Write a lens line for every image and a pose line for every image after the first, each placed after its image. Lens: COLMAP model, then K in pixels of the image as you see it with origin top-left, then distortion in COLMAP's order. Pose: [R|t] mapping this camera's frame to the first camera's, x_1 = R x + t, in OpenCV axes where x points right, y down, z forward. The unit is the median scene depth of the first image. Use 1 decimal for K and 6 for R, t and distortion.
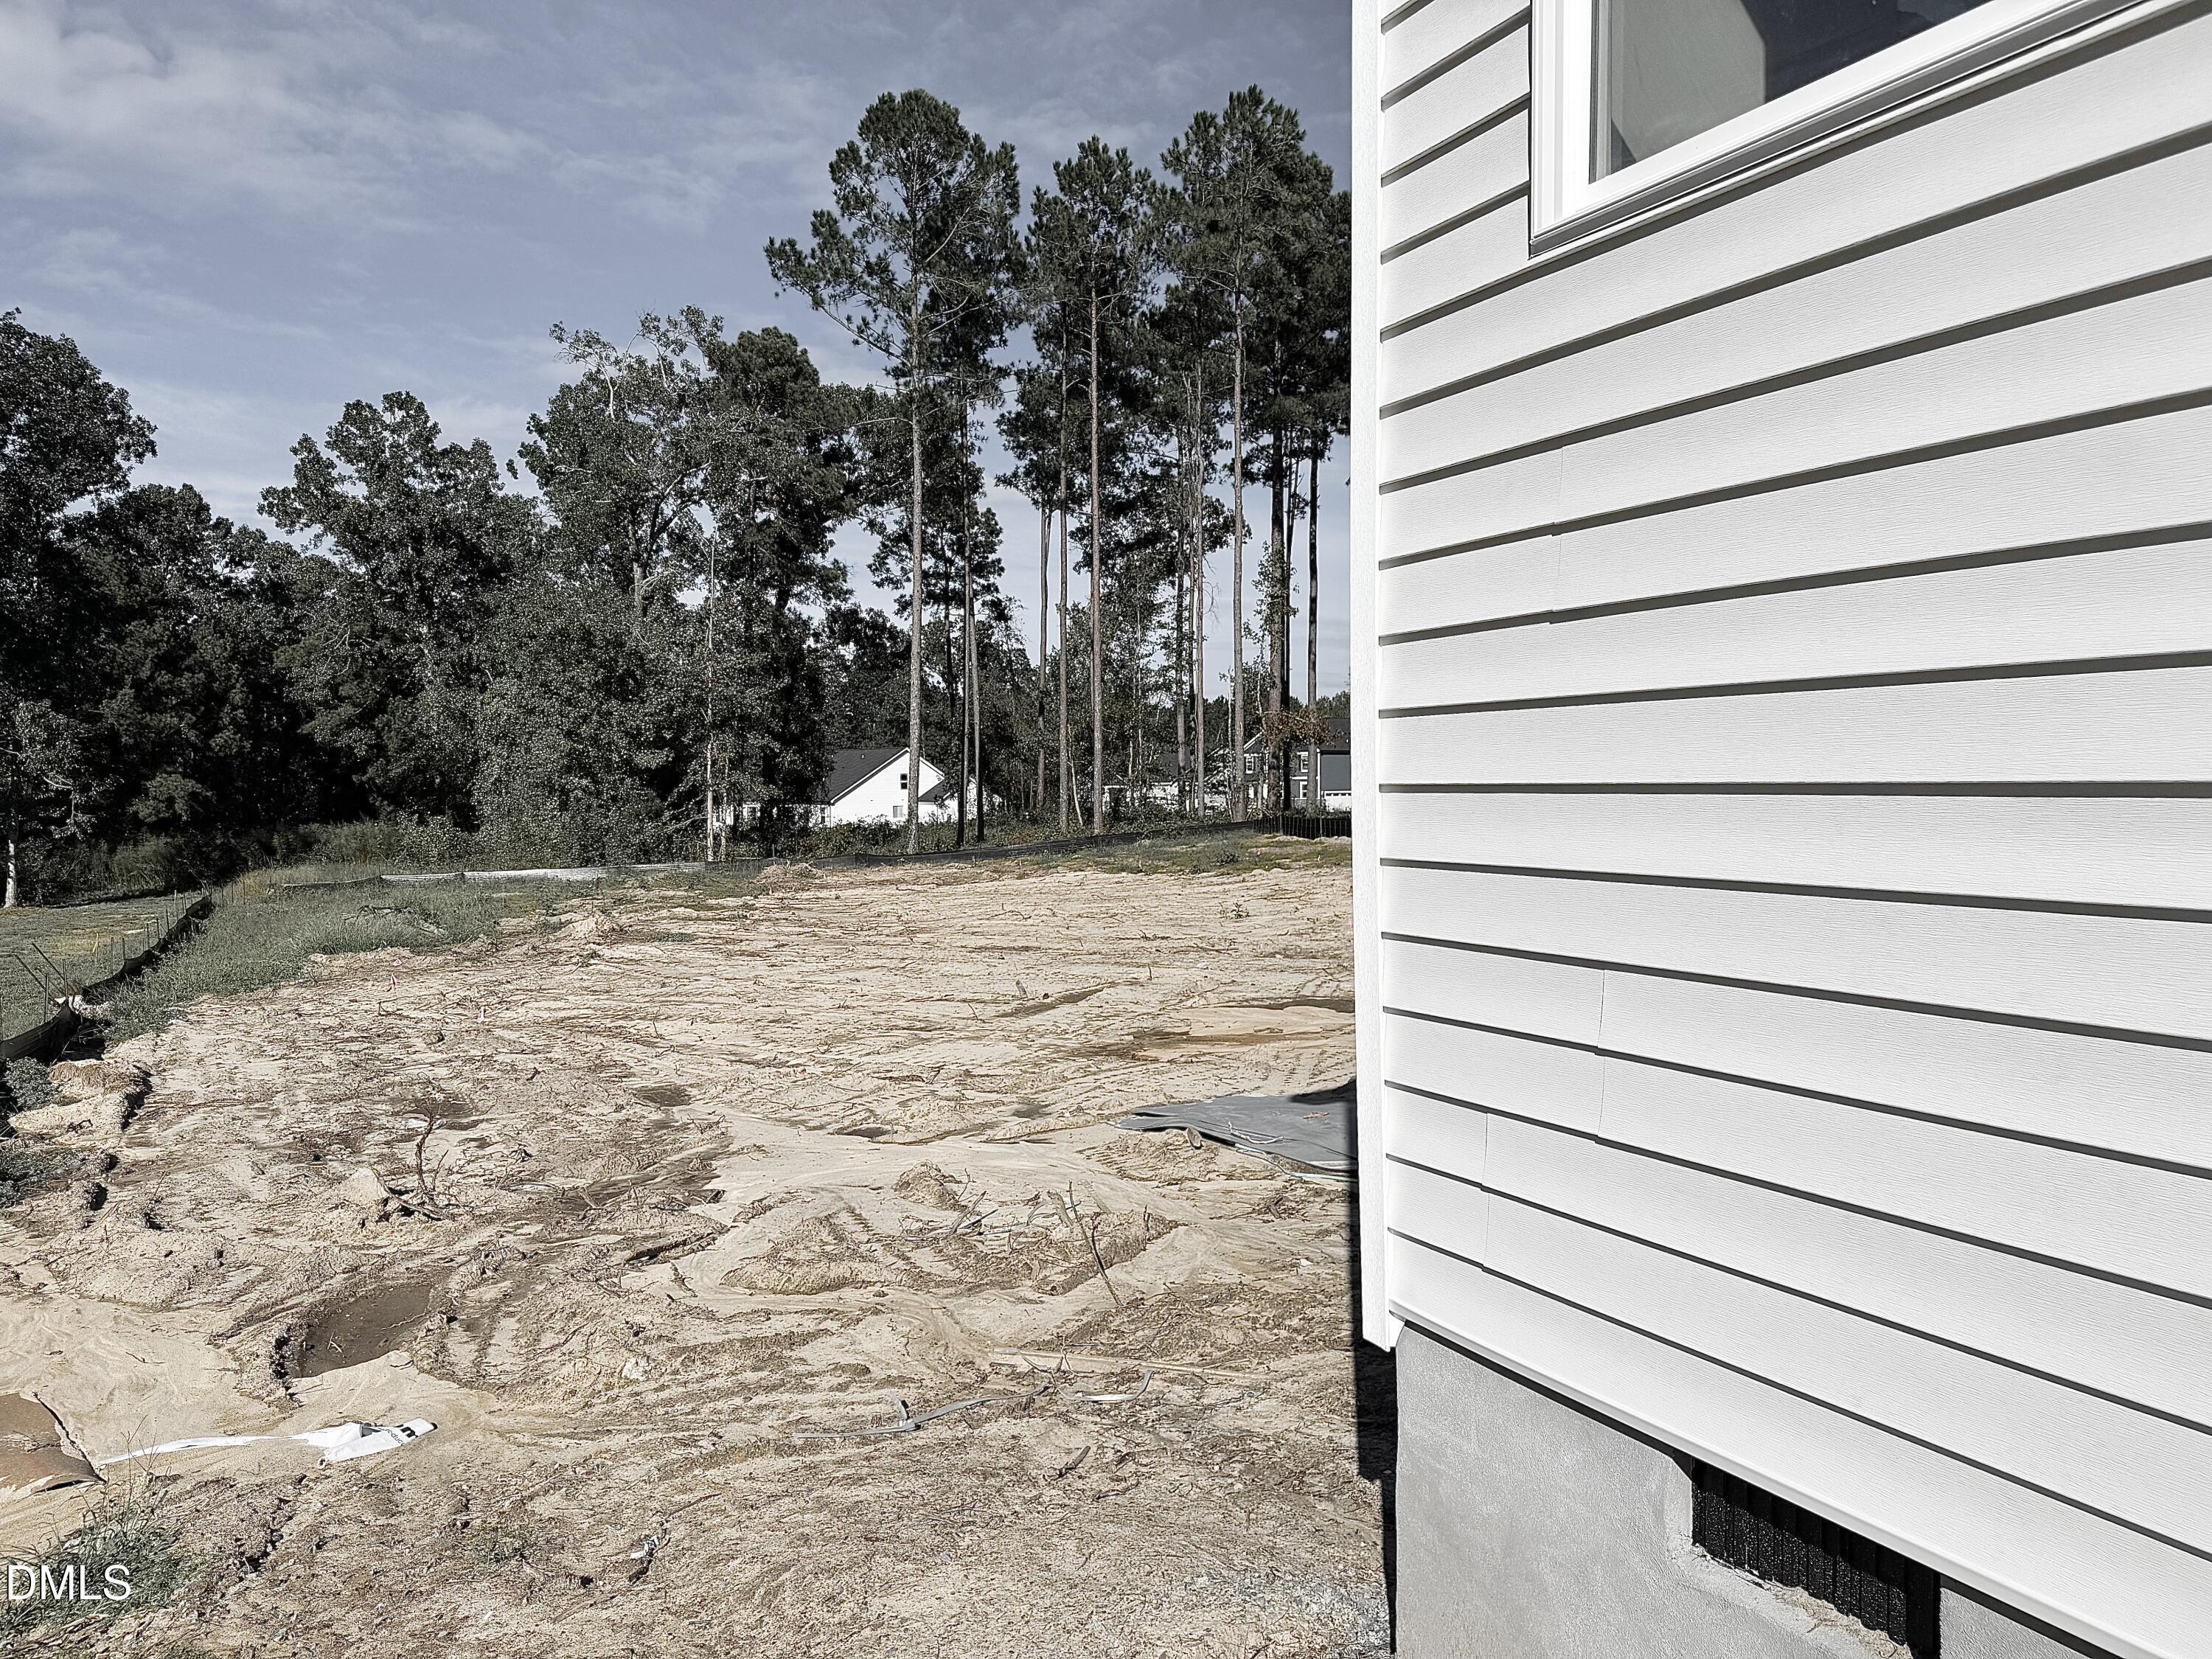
lens RADIAL K [[1560.9, 0, 1114.6], [0, 1560.9, 866.8], [0, 0, 1]] dist [0.097585, -0.145741]
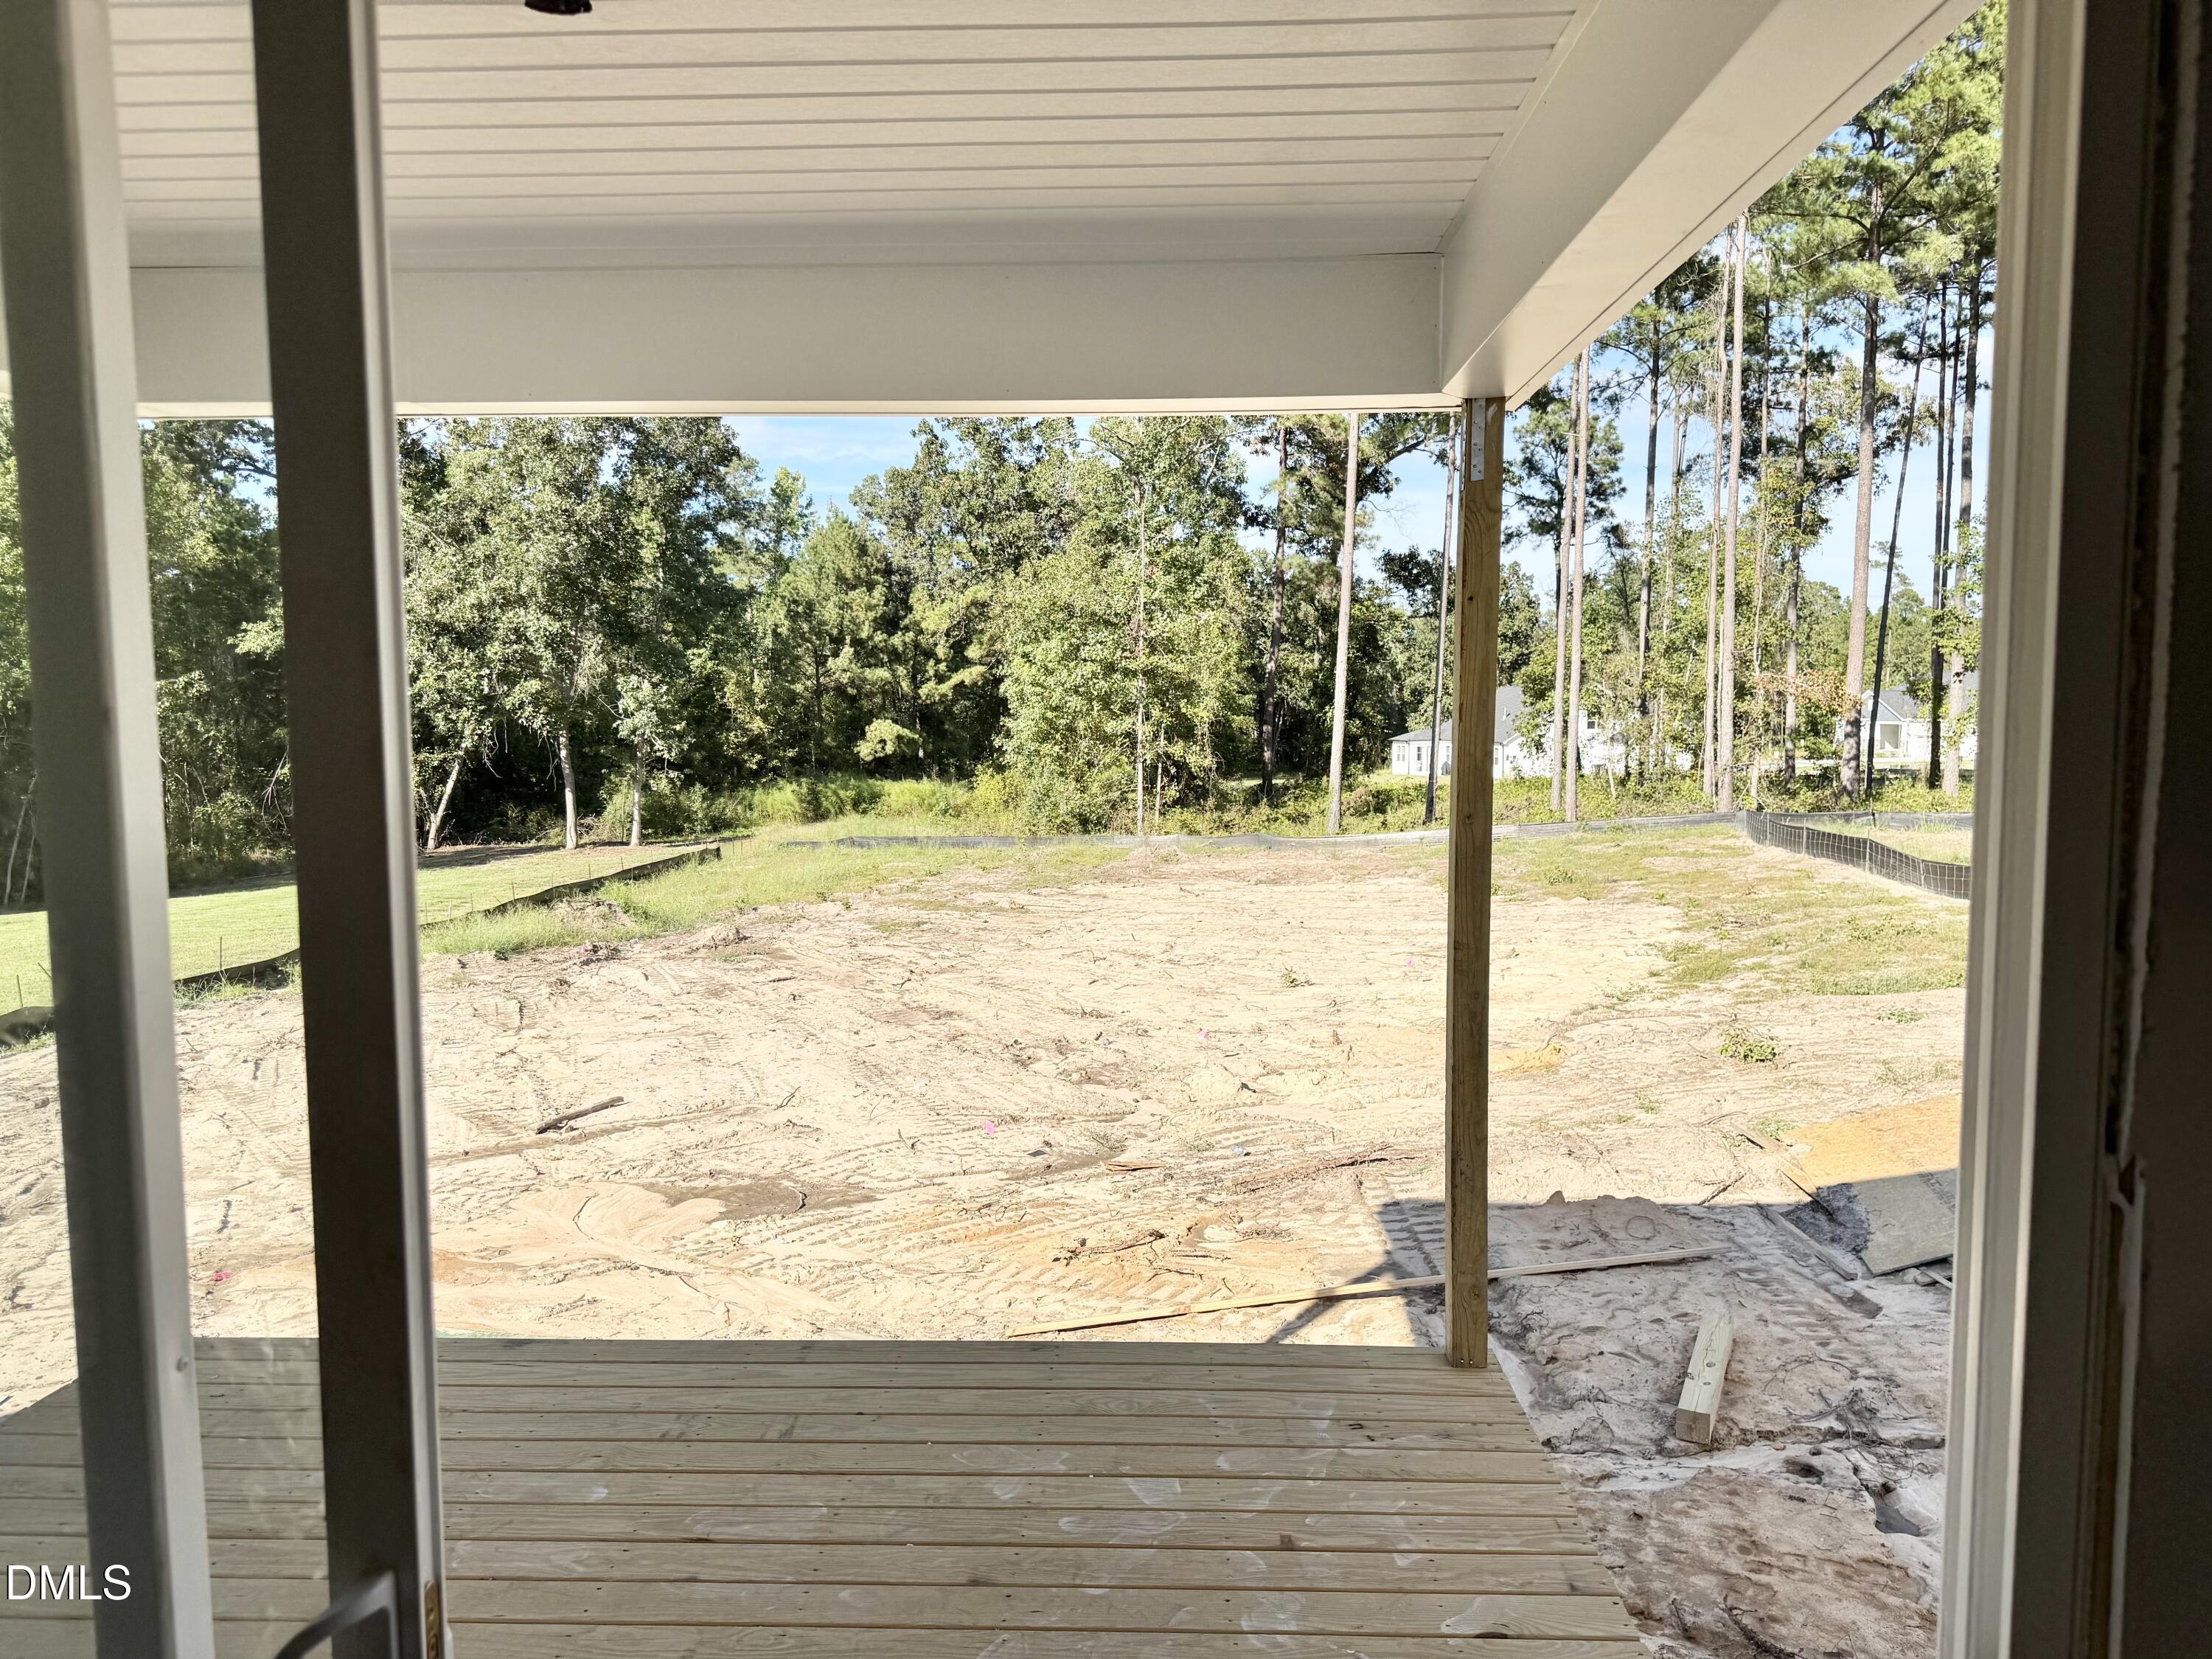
lens RADIAL K [[1560.9, 0, 1114.6], [0, 1560.9, 866.8], [0, 0, 1]] dist [0.097585, -0.145741]
pose [[0.869413, 0.052674, -0.491271, 0.162532], [-0.027880, 0.997947, 0.057659, -0.028875], [0.493300, -0.036432, 0.869096, 0.103854]]
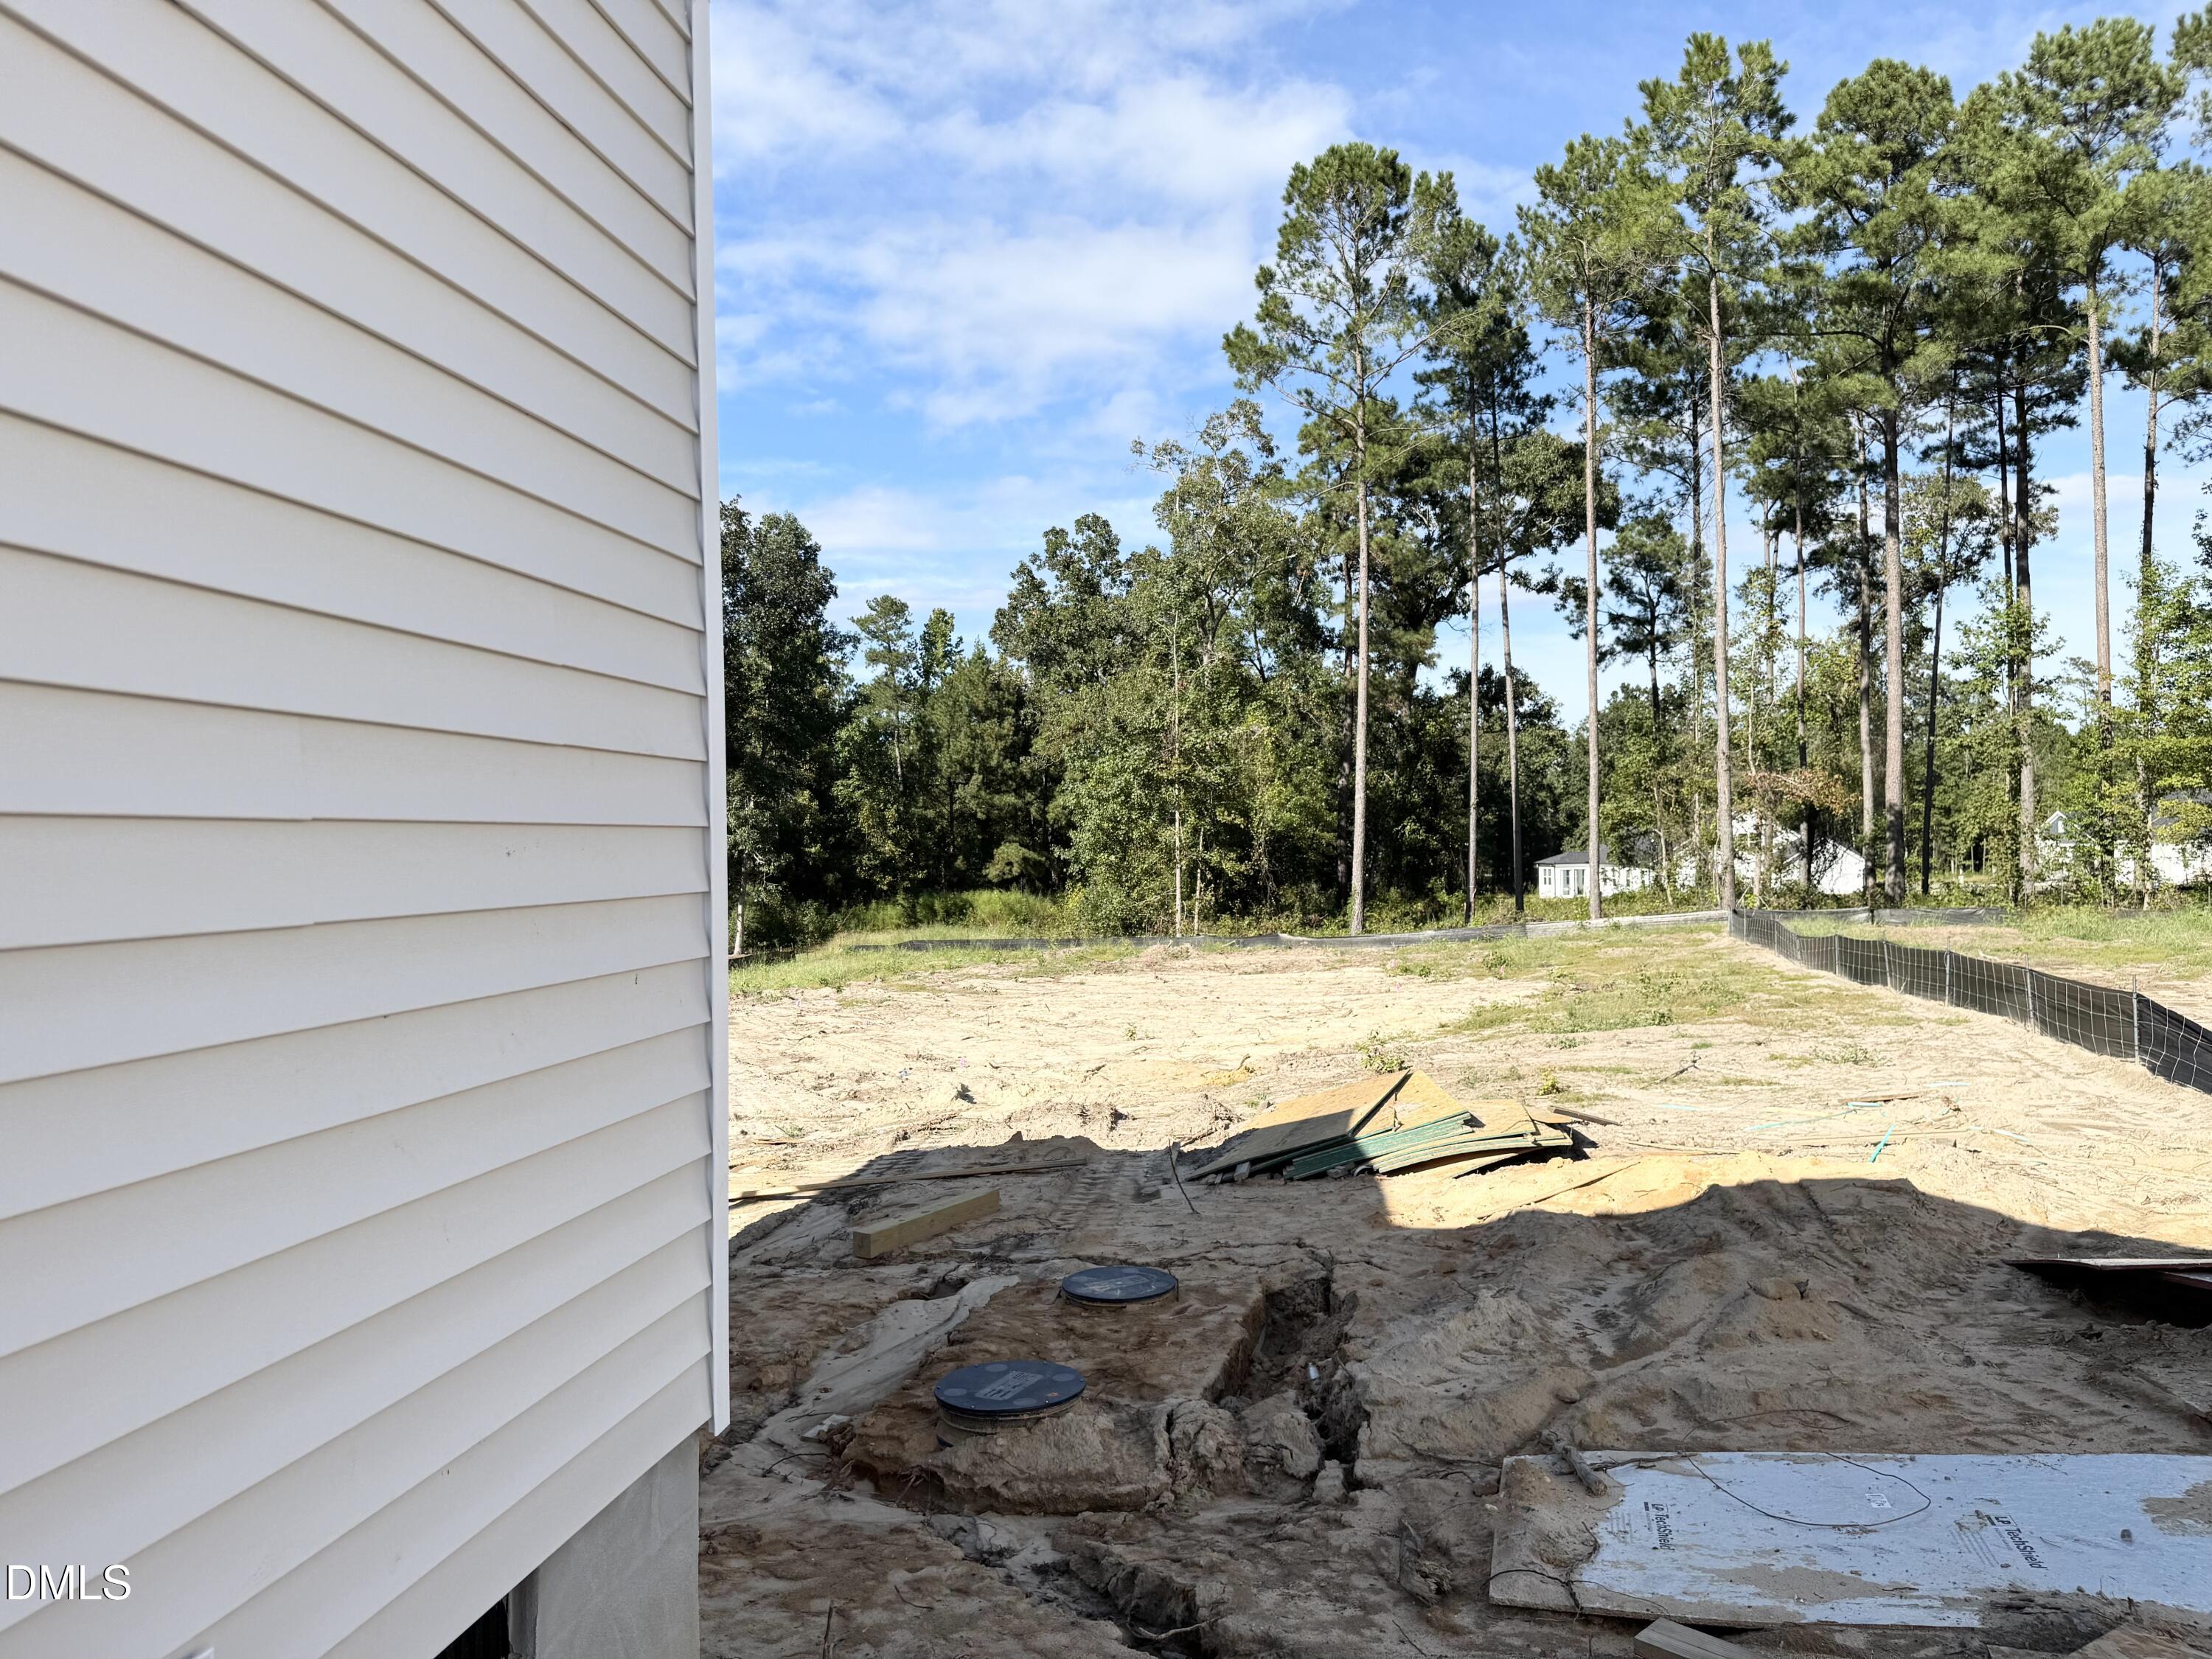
lens RADIAL K [[1560.9, 0, 1114.6], [0, 1560.9, 866.8], [0, 0, 1]] dist [0.097585, -0.145741]
pose [[0.800566, 0.005002, -0.599224, 0.245710], [-0.024901, 0.999379, -0.024927, -0.016585], [0.598727, 0.034877, 0.800193, 0.115307]]
